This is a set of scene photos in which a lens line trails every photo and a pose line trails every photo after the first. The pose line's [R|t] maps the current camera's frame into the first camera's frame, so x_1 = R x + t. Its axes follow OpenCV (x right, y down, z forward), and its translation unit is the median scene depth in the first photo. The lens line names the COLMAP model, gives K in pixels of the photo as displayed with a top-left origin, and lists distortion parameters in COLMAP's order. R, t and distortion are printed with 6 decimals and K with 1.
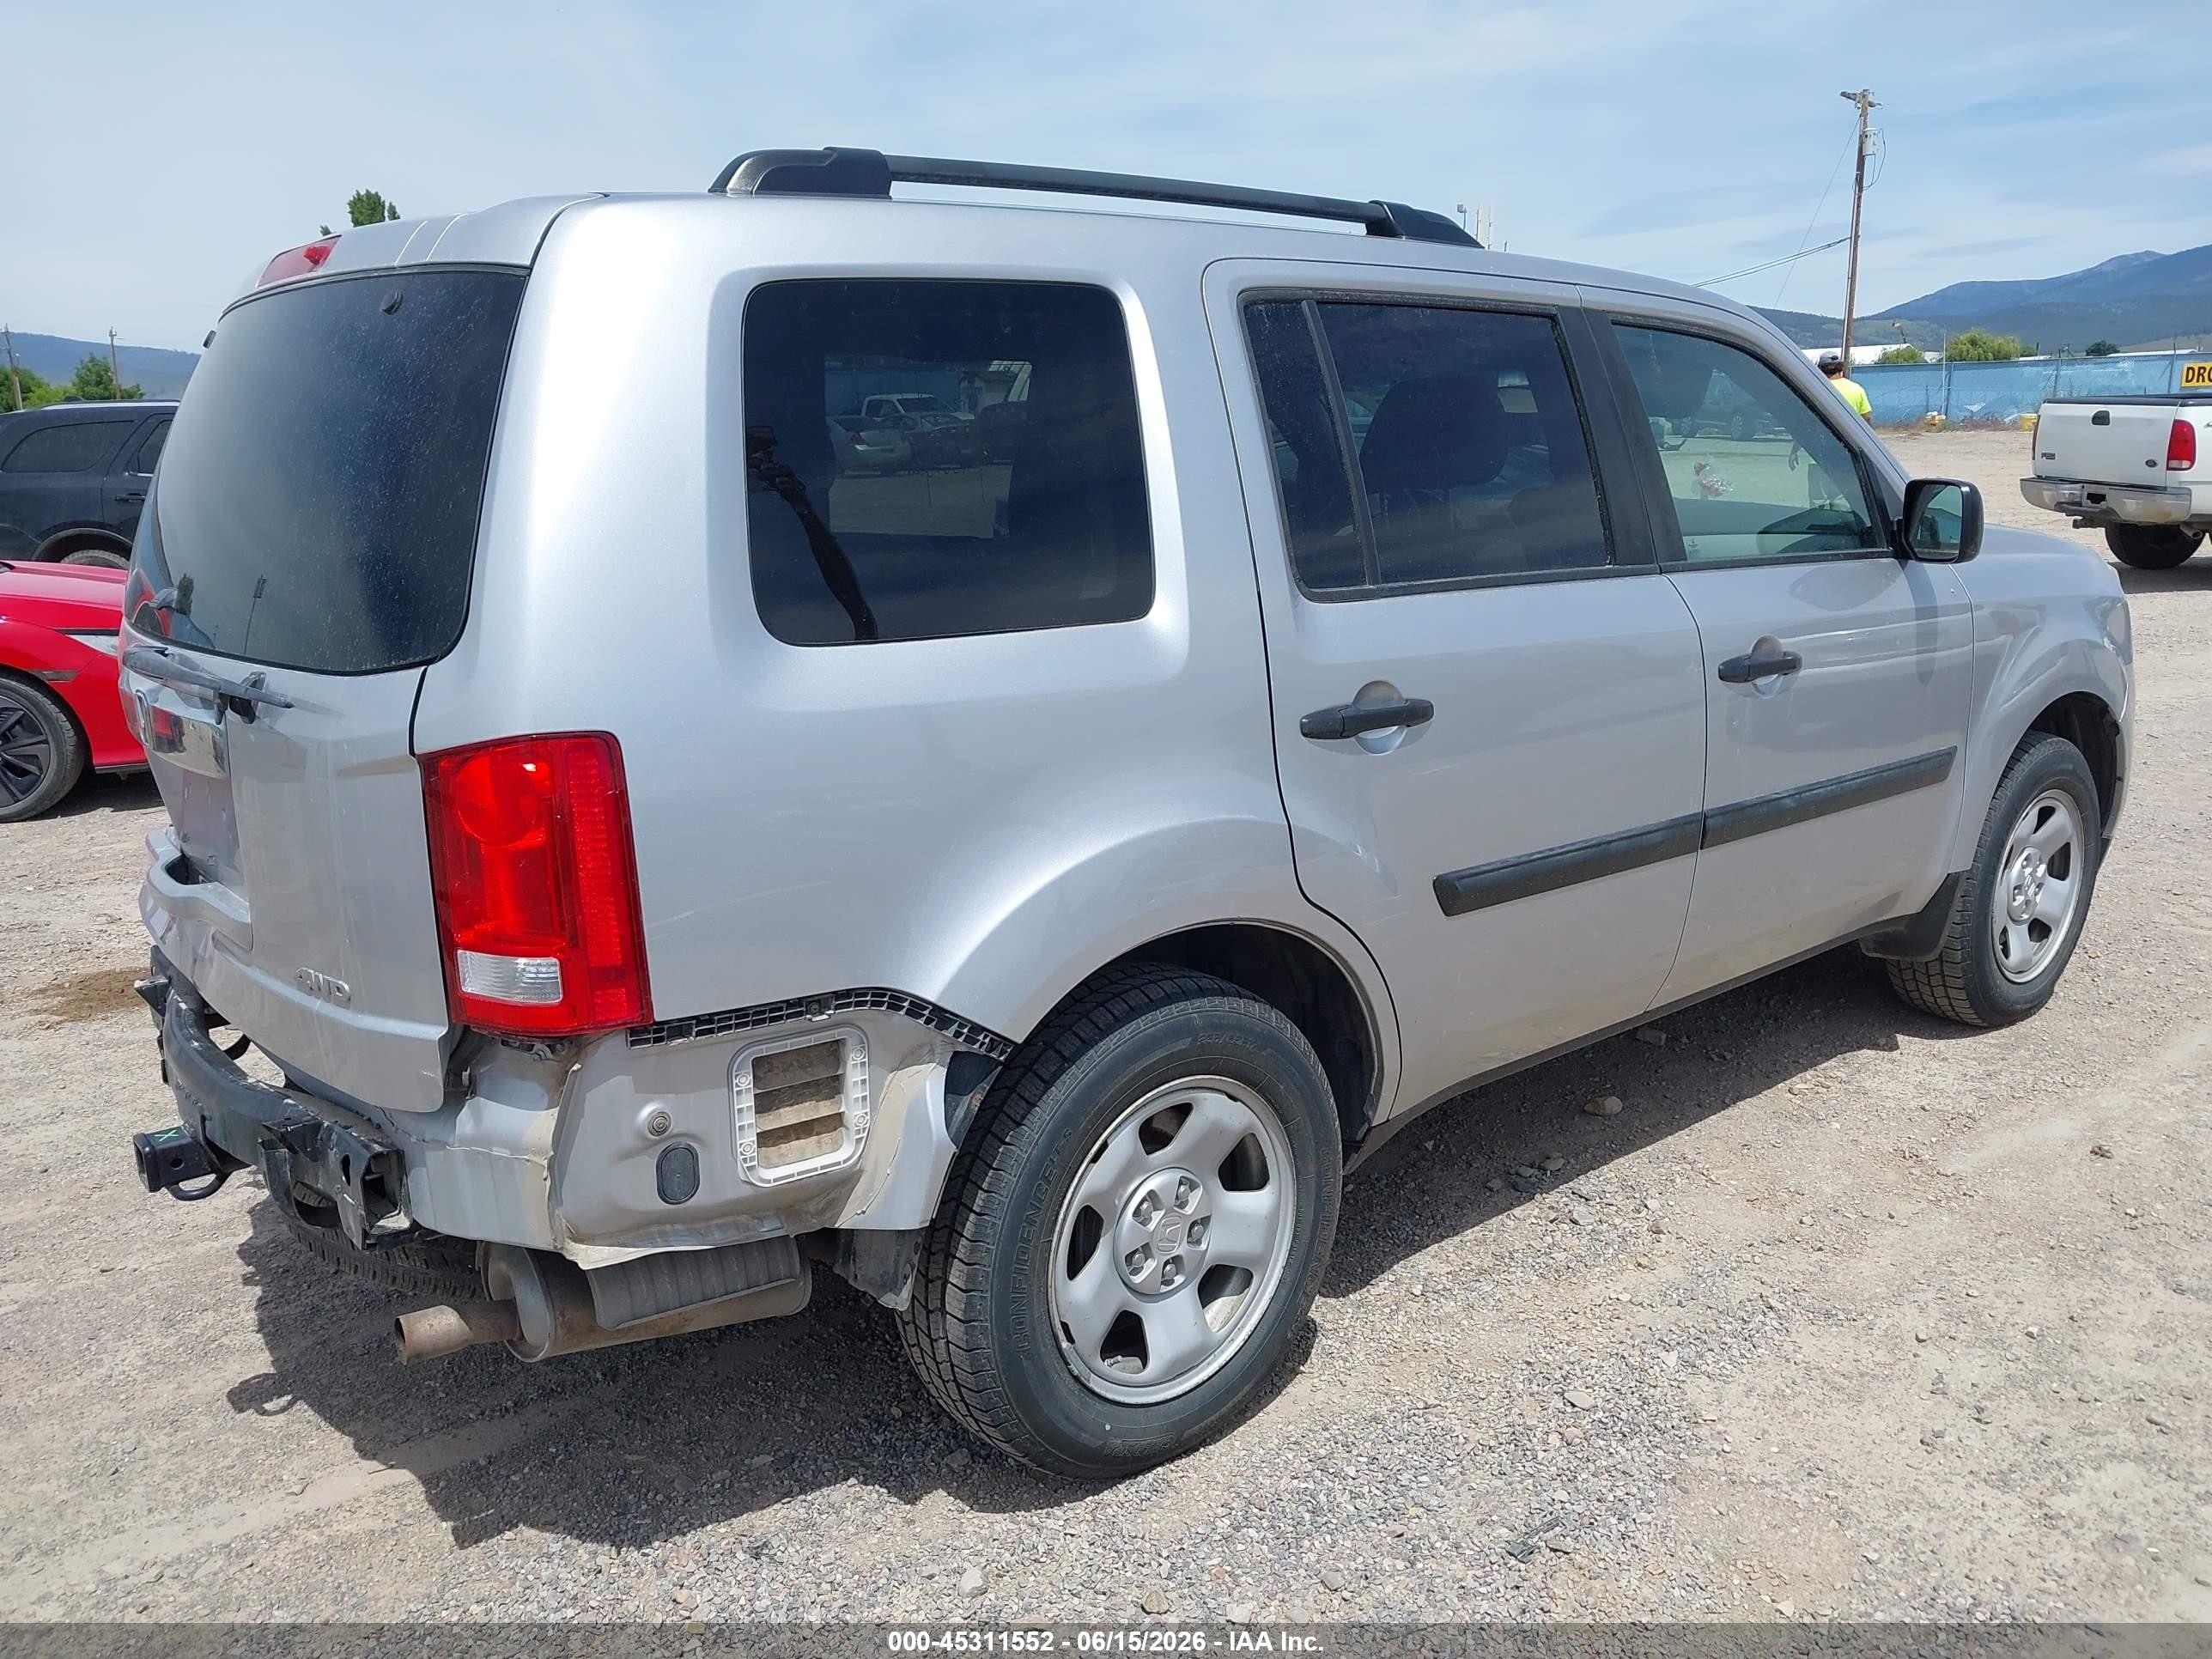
lens RADIAL K [[1746.3, 0, 1139.3], [0, 1746.3, 832.8], [0, 0, 1]] dist [0.026110, -0.037210]
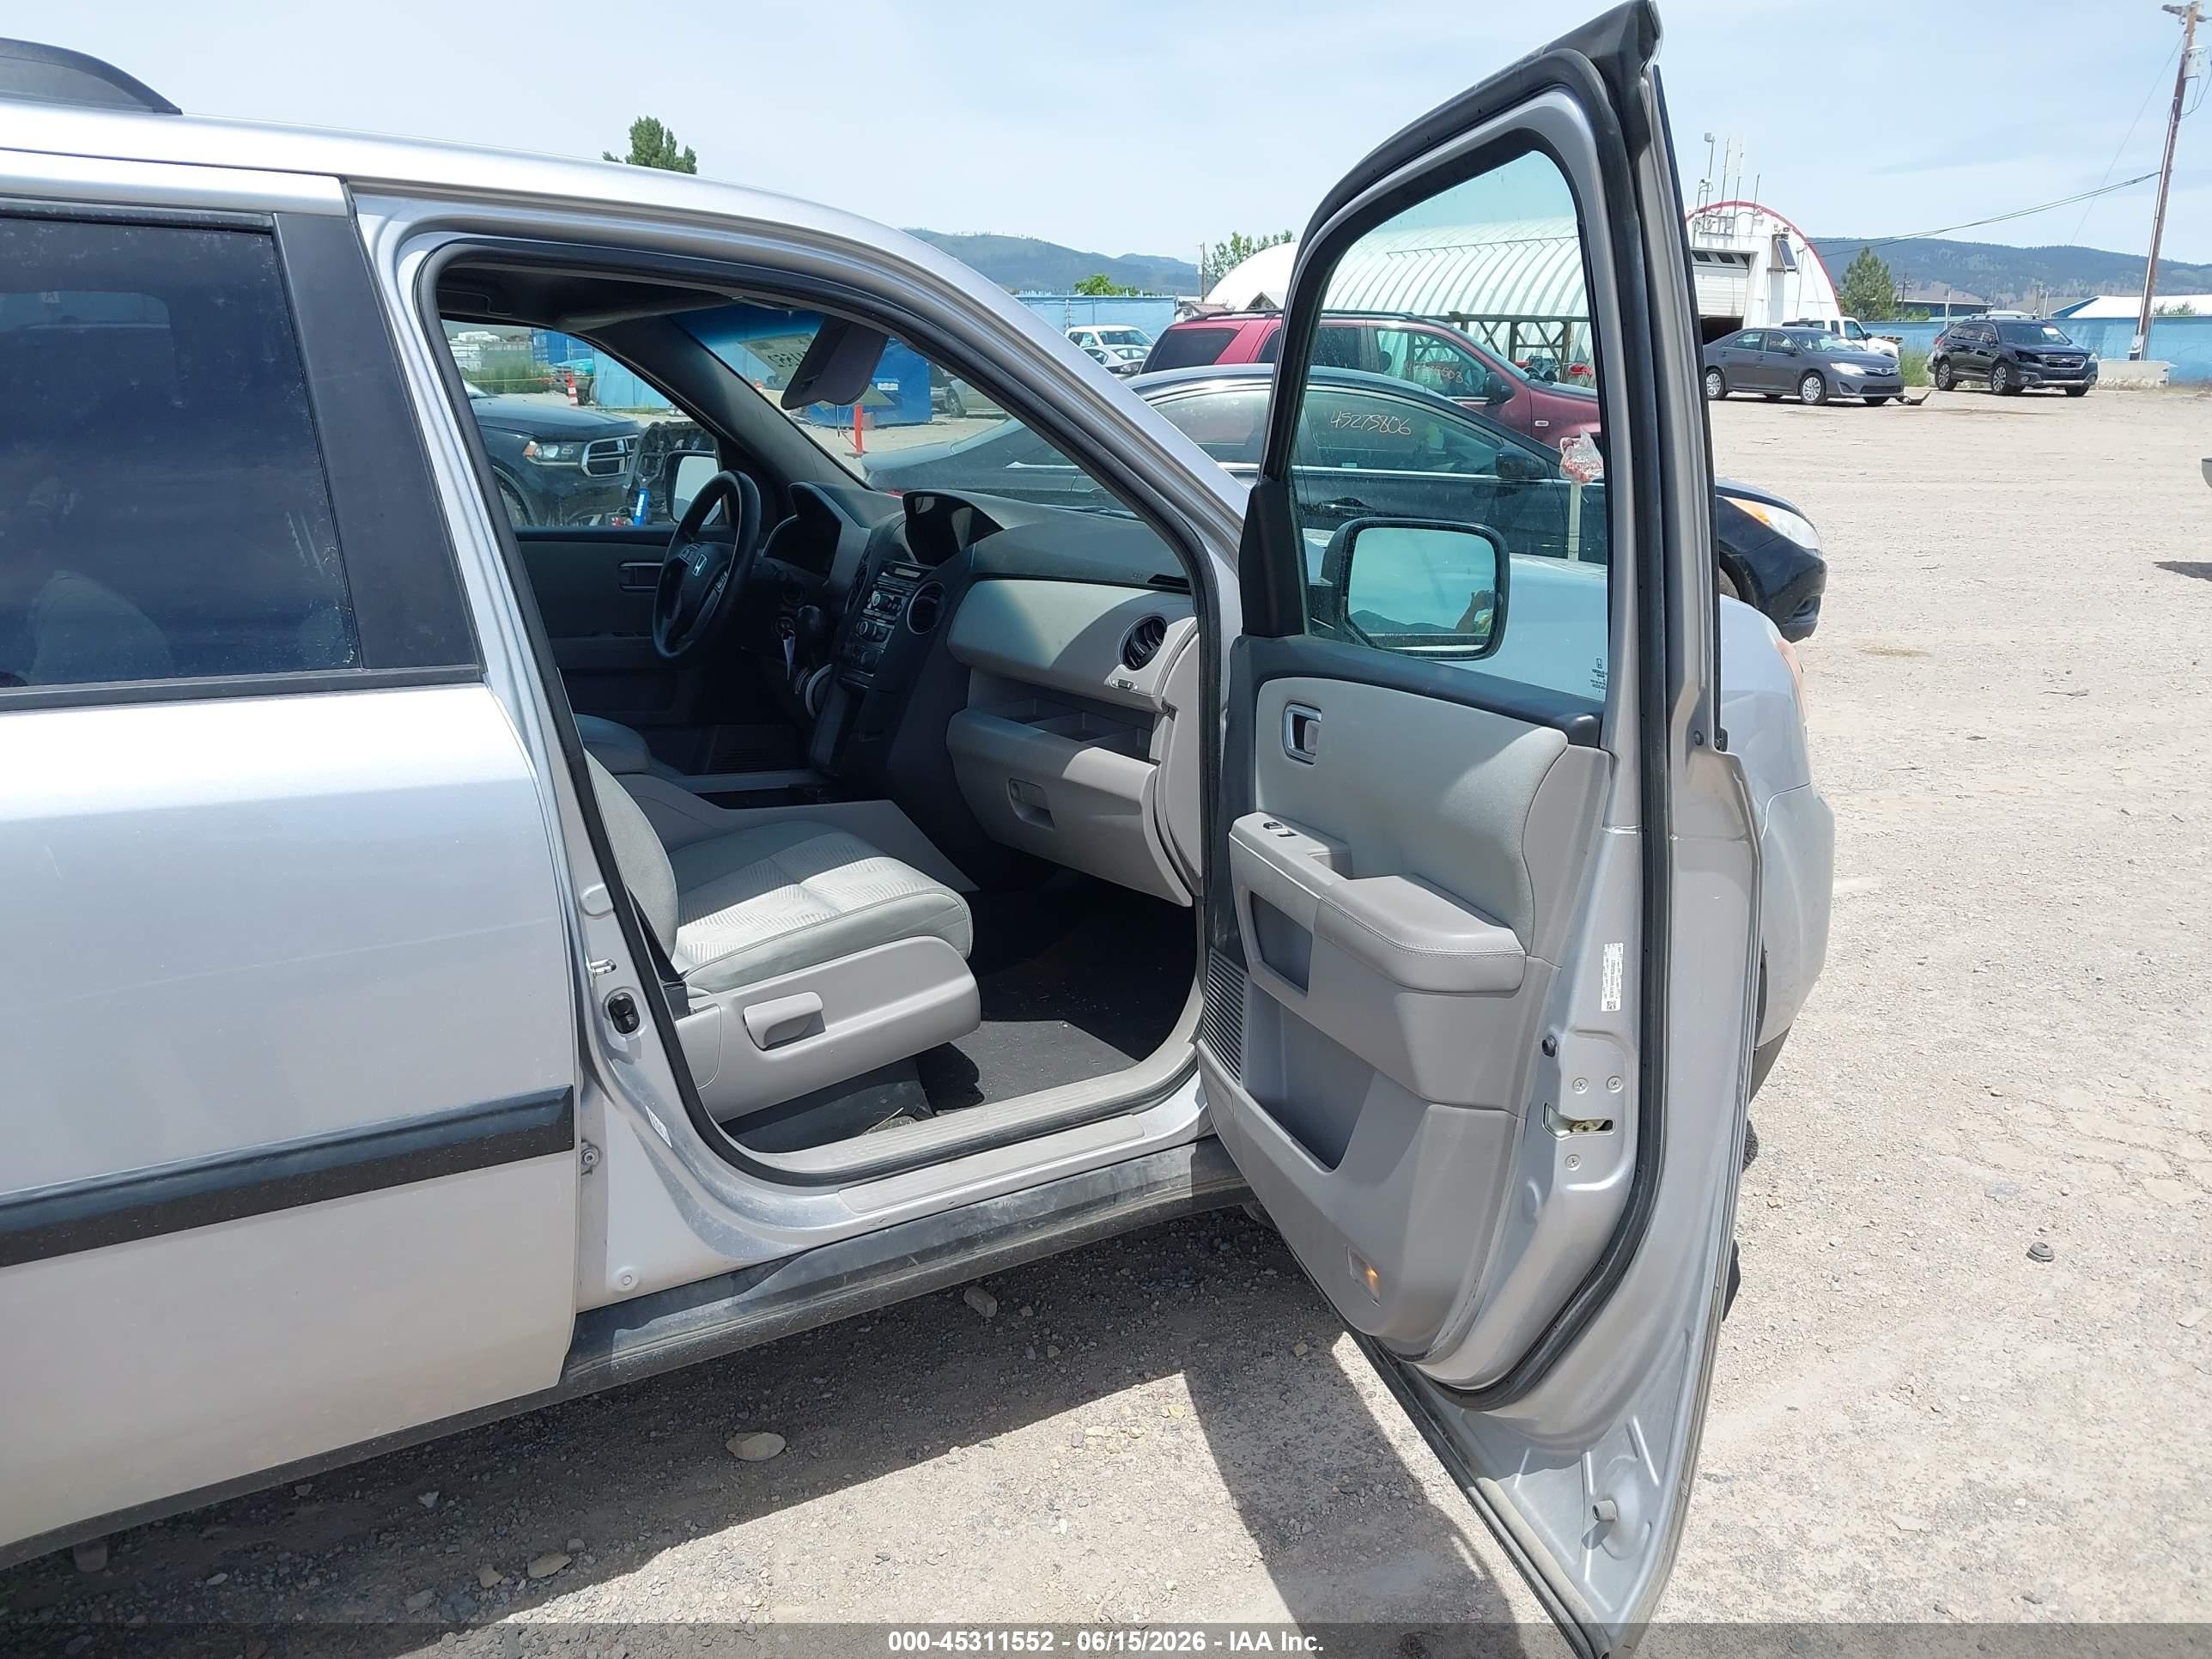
lens RADIAL K [[1746.3, 0, 1124.7], [0, 1746.3, 833.5], [0, 0, 1]] dist [0.026110, -0.037210]
pose [[0.987991, 0.063025, -0.141075, 0.738730], [-0.057706, 0.997471, 0.041487, -0.167313], [0.143333, -0.032848, 0.989129, 0.571894]]
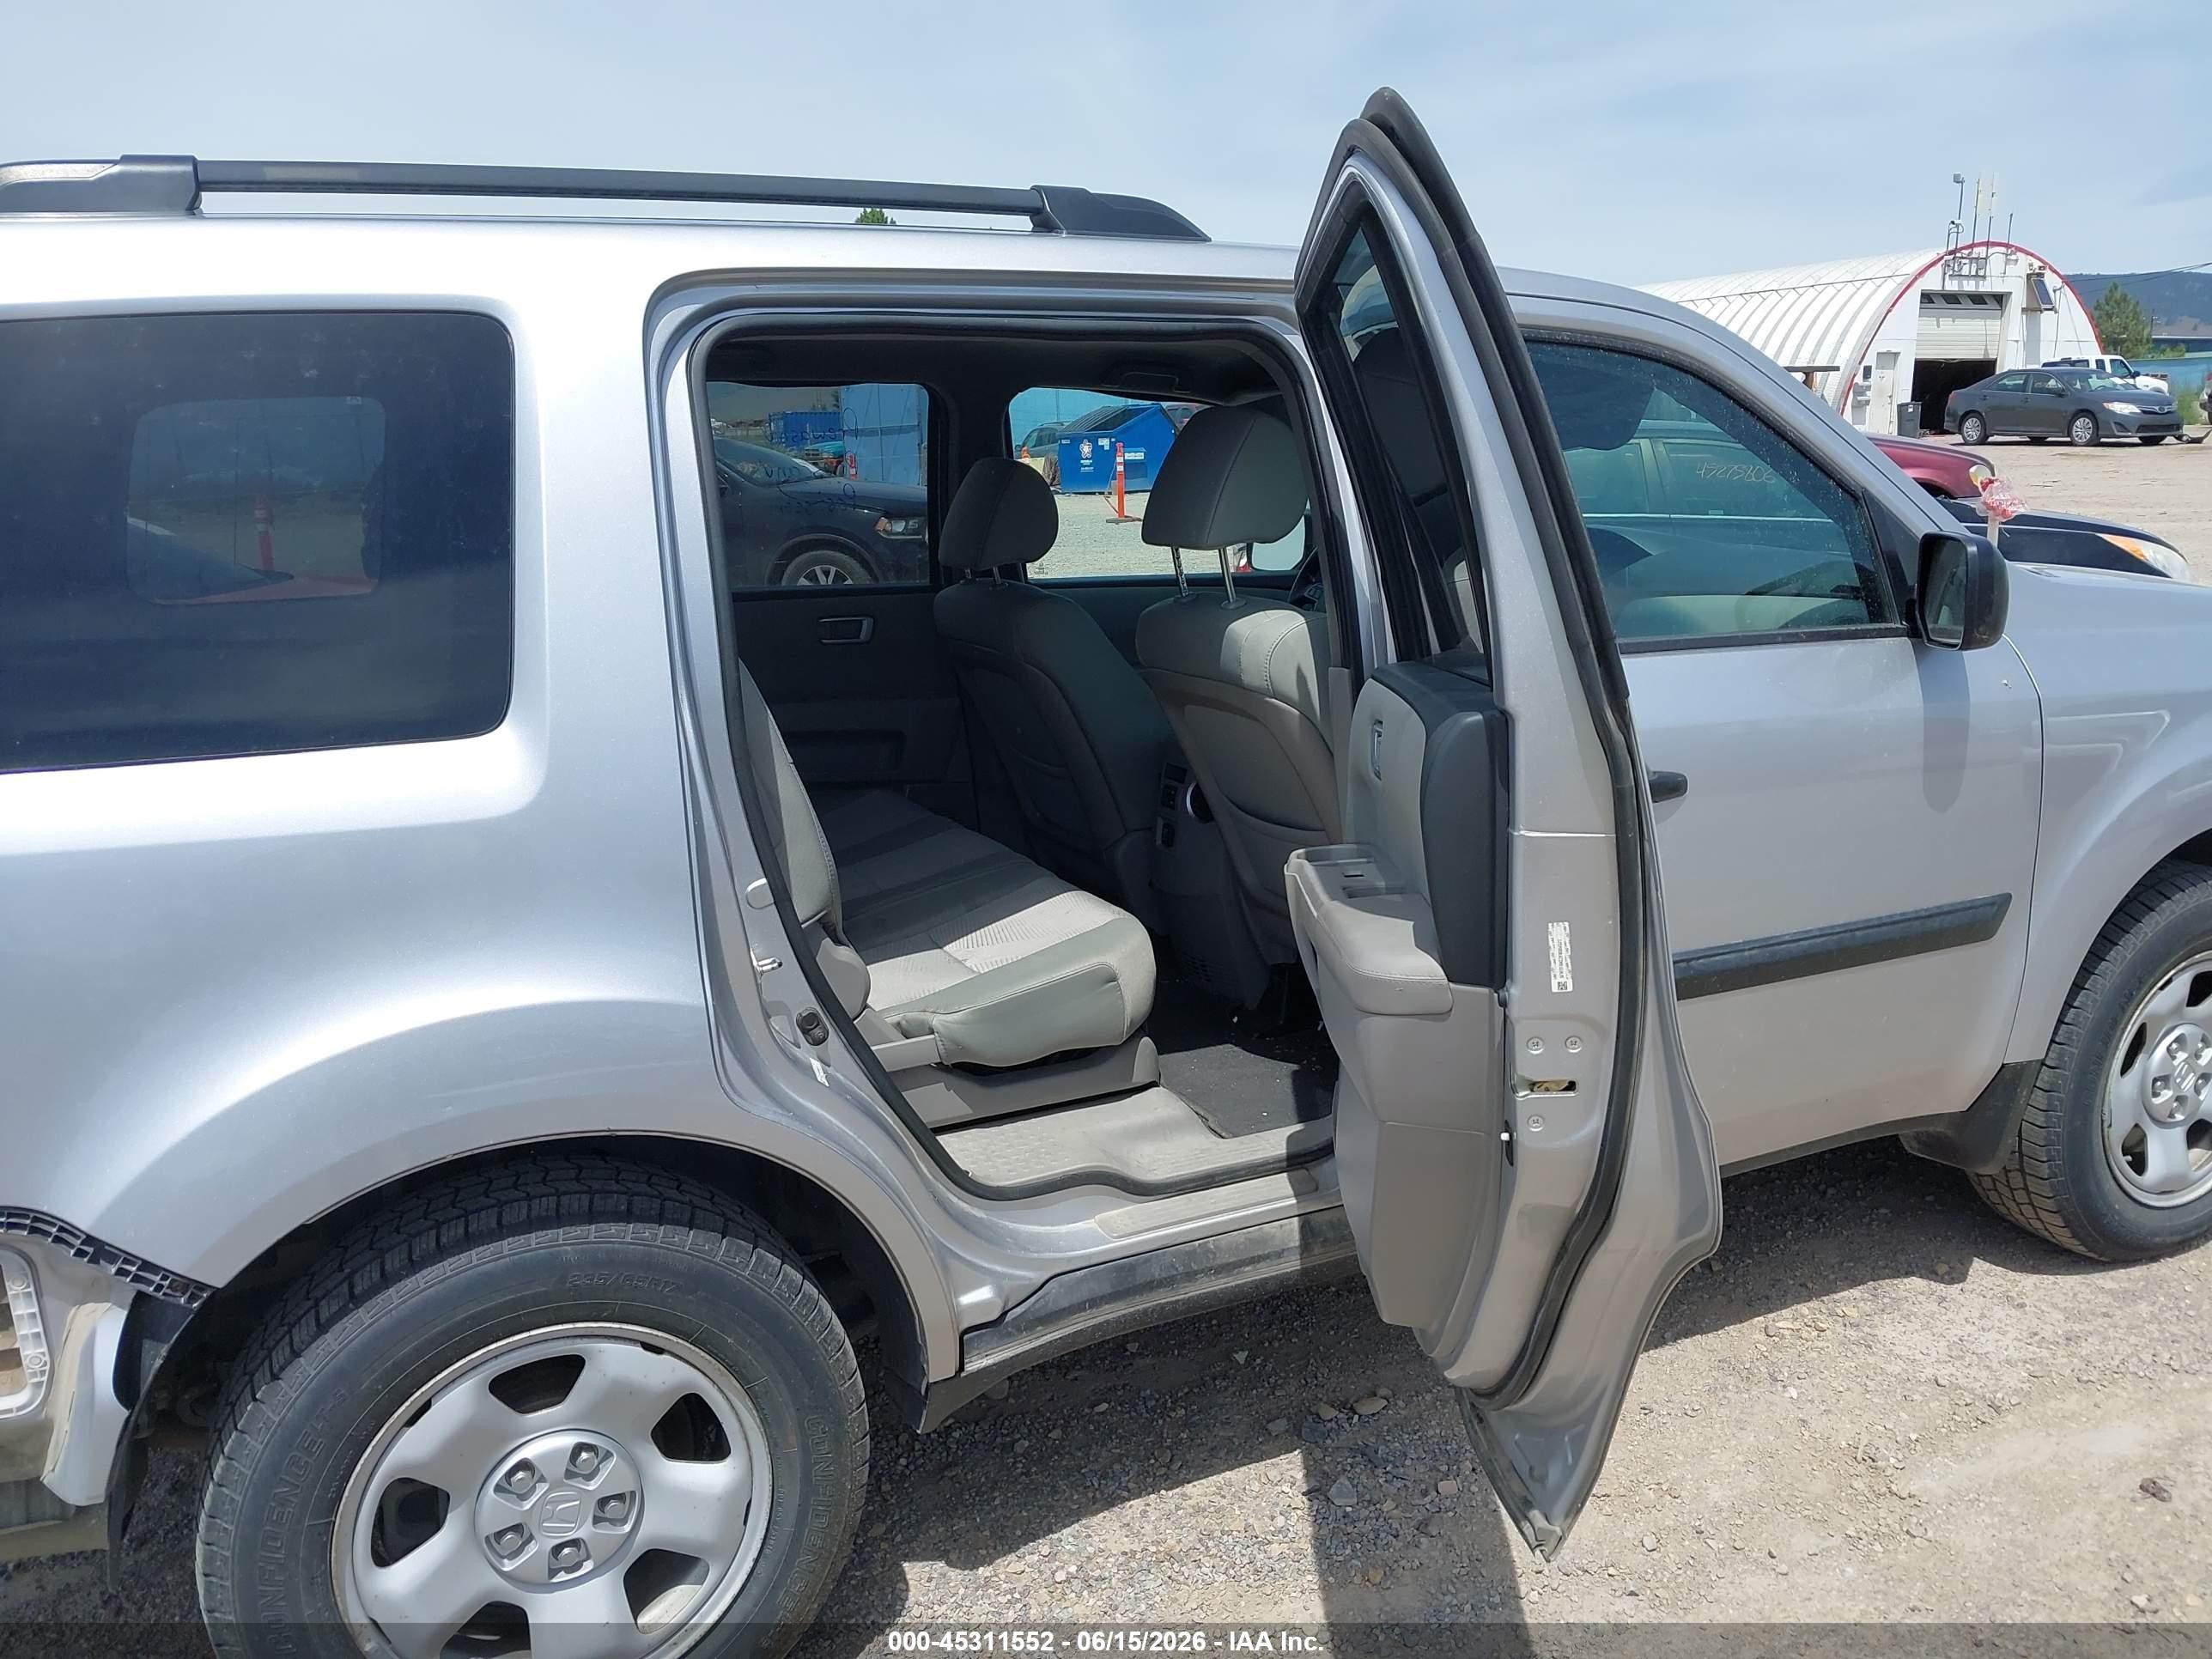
lens RADIAL K [[1746.3, 0, 1118.2], [0, 1746.3, 839.8], [0, 0, 1]] dist [0.026110, -0.037210]
pose [[0.964375, 0.051606, -0.259456, 0.452876], [-0.049749, 0.998667, 0.013726, -0.097679], [0.259819, -0.000329, 0.965657, 0.303166]]
